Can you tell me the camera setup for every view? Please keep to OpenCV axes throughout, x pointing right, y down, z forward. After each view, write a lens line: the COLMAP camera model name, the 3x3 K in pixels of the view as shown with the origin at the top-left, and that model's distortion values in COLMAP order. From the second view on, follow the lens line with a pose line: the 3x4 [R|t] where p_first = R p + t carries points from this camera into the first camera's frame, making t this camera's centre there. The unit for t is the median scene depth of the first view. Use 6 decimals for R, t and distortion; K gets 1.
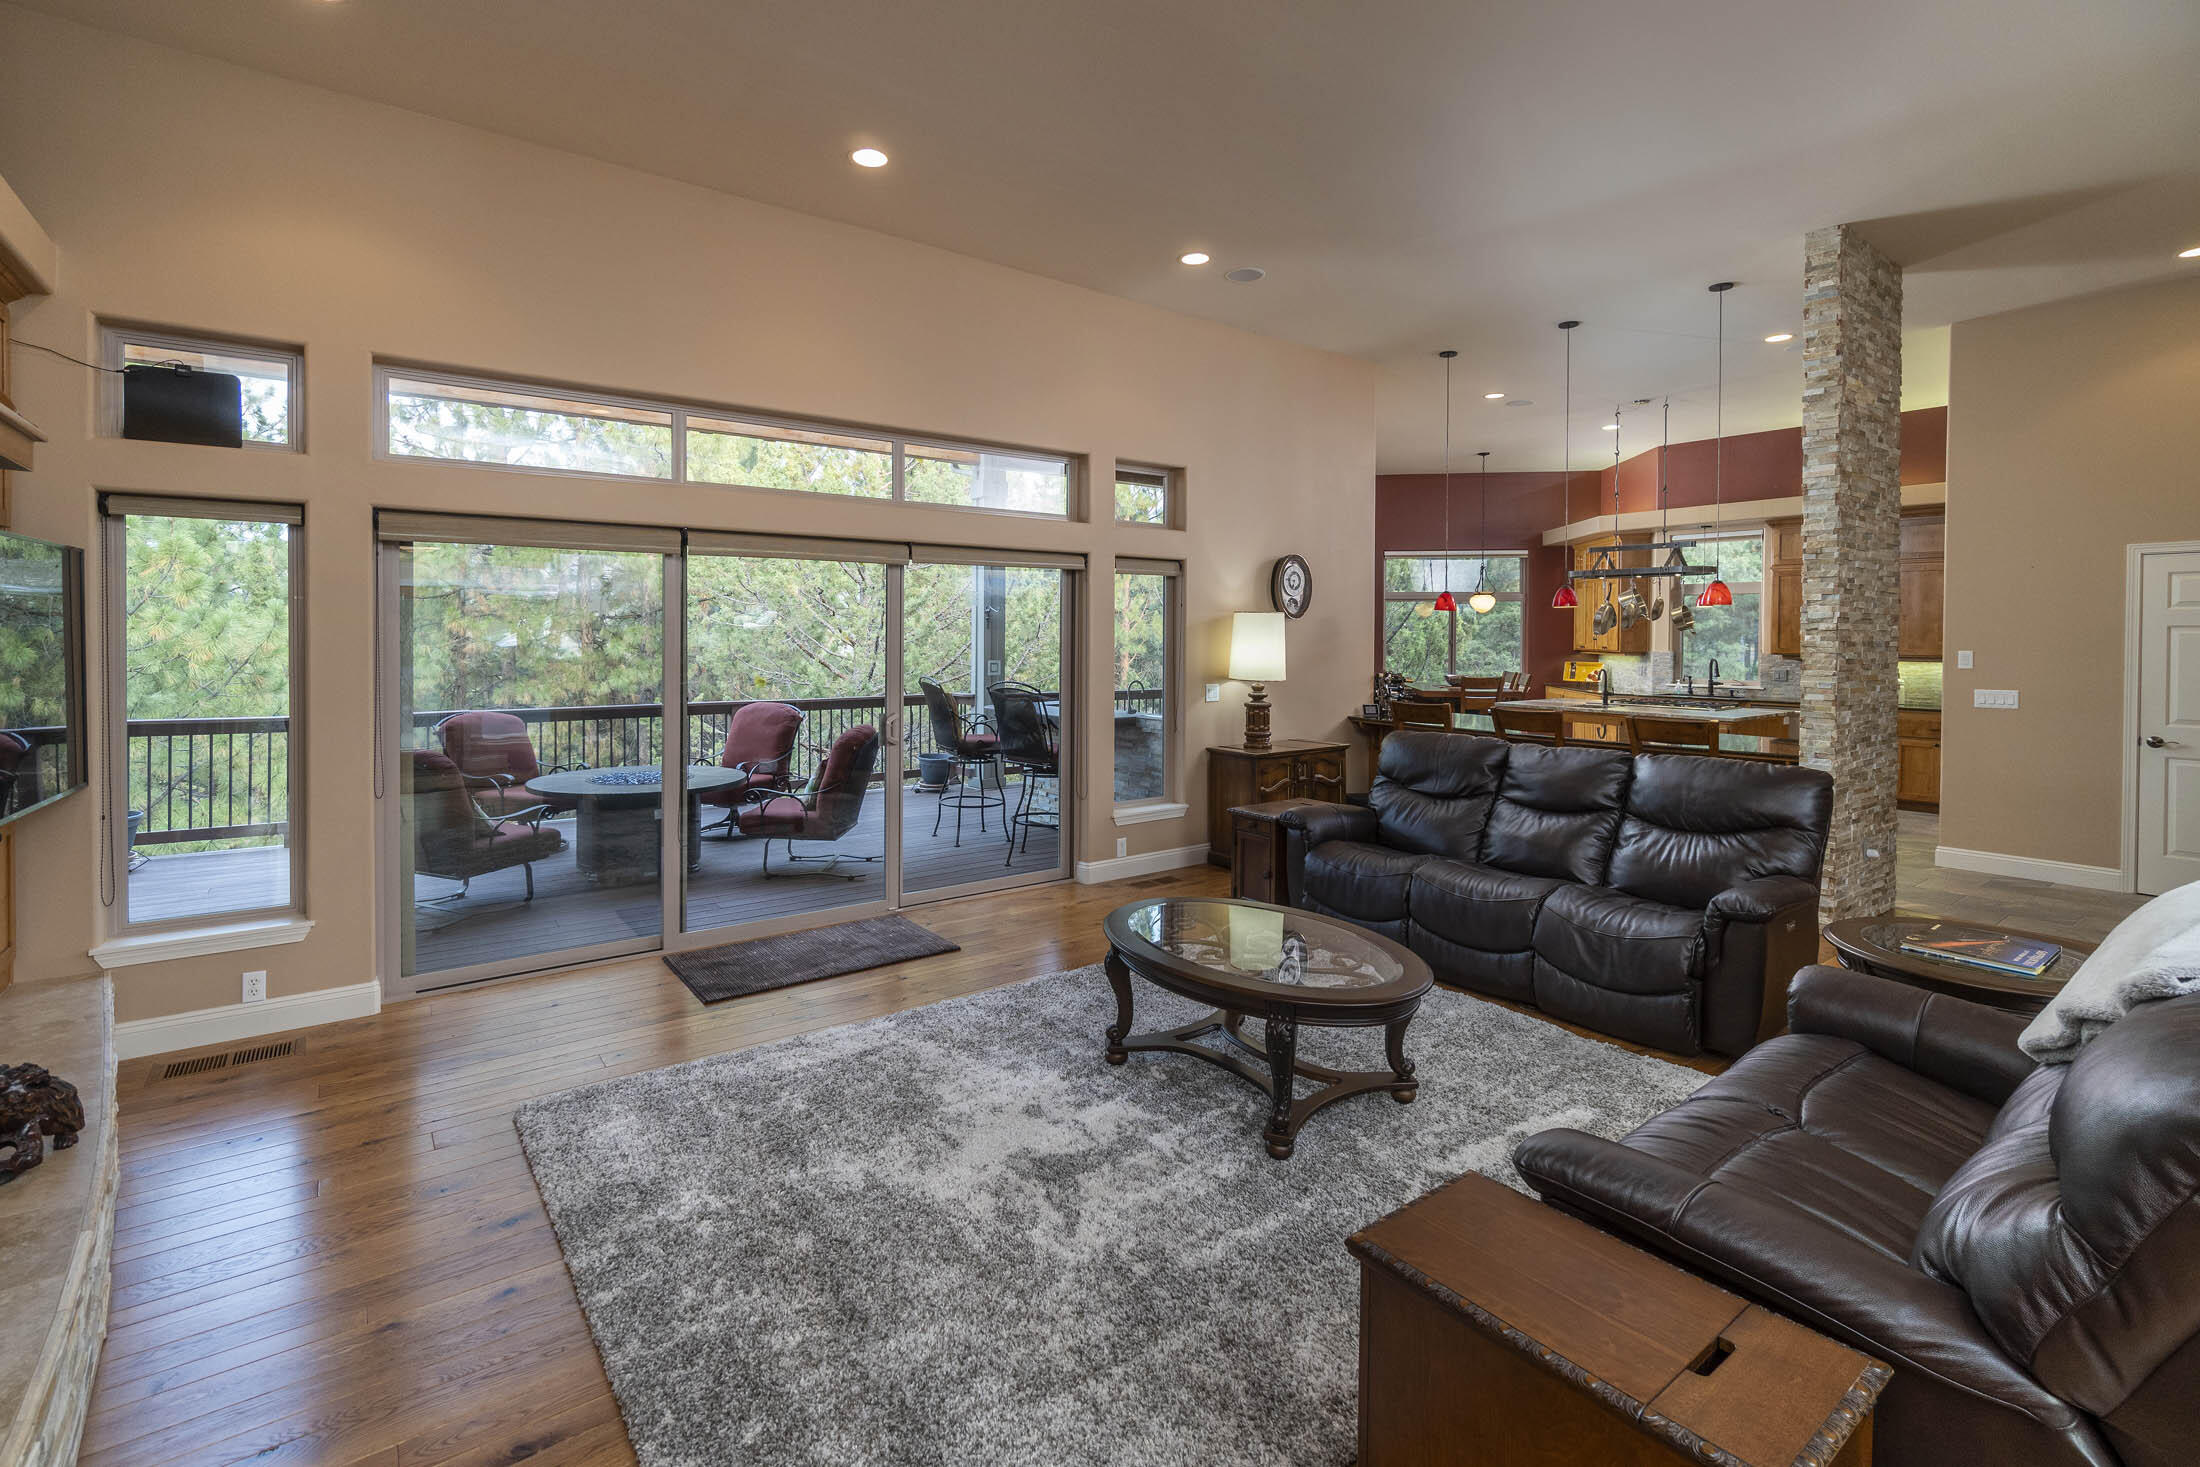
lens RADIAL K [[1021.8, 0, 1062.5], [0, 1021.8, 655.3], [0, 0, 1]] dist [0.002836, 0.001274]
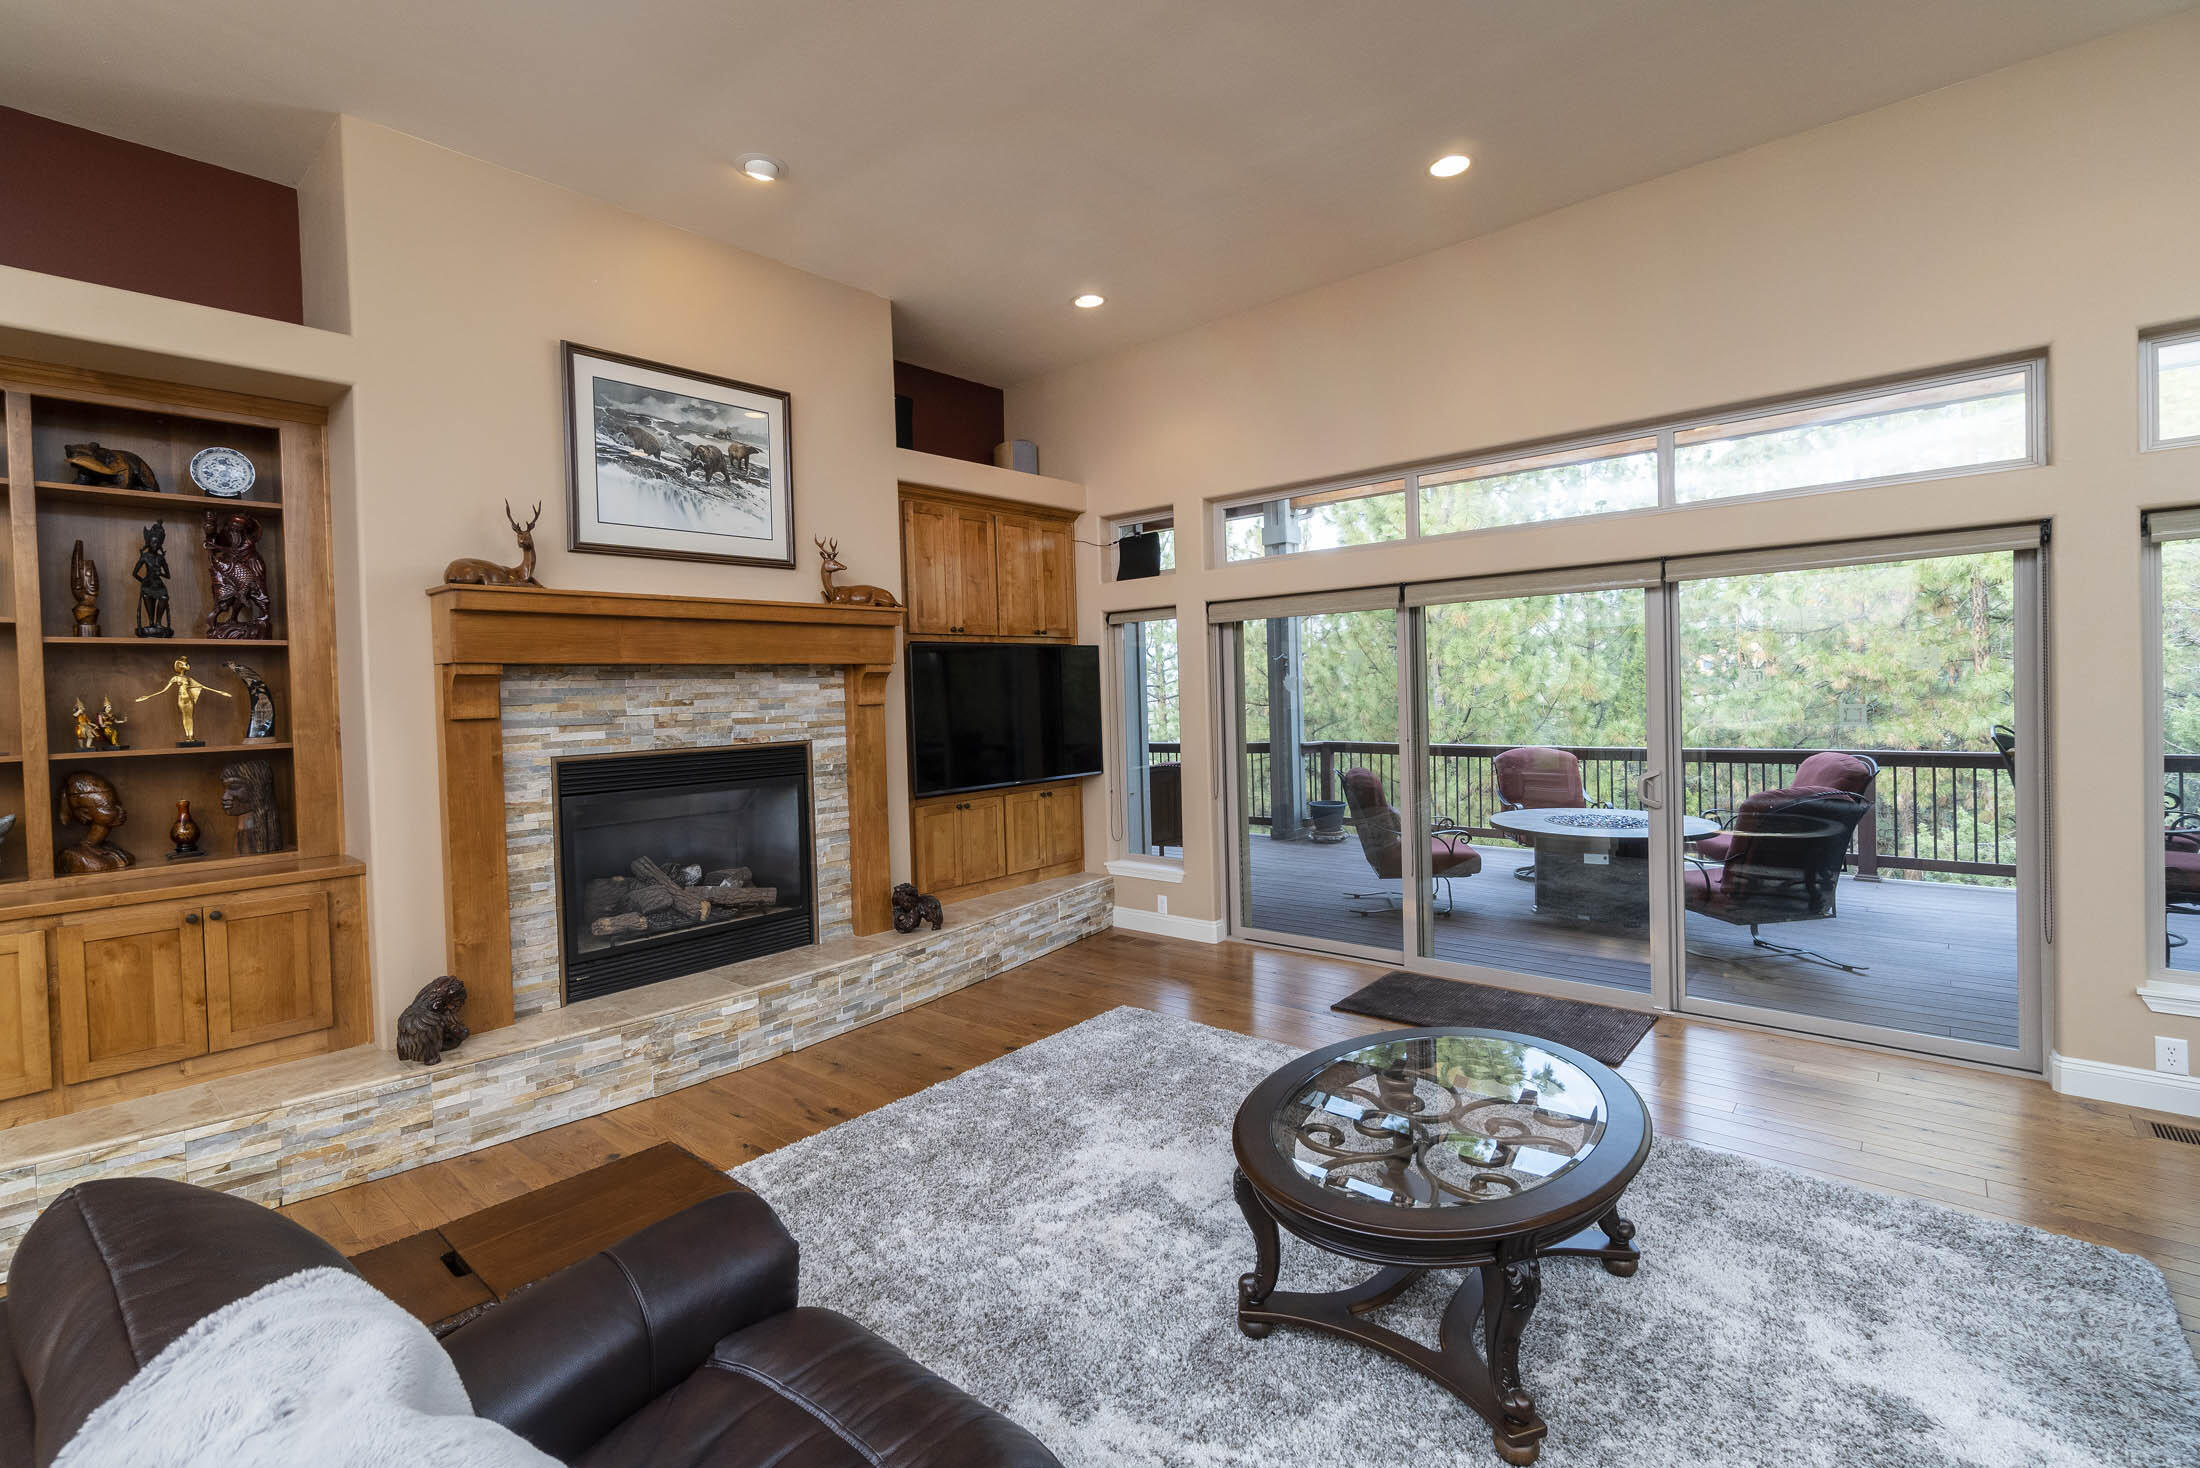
lens RADIAL K [[1021.8, 0, 1112.3], [0, 1021.8, 710.5], [0, 0, 1]] dist [0.002836, 0.001274]
pose [[0.200493, 0.011199, -0.979631, 0.565069], [0.010963, 0.999846, 0.013674, -0.006780], [0.979634, -0.013481, 0.200340, 0.428522]]
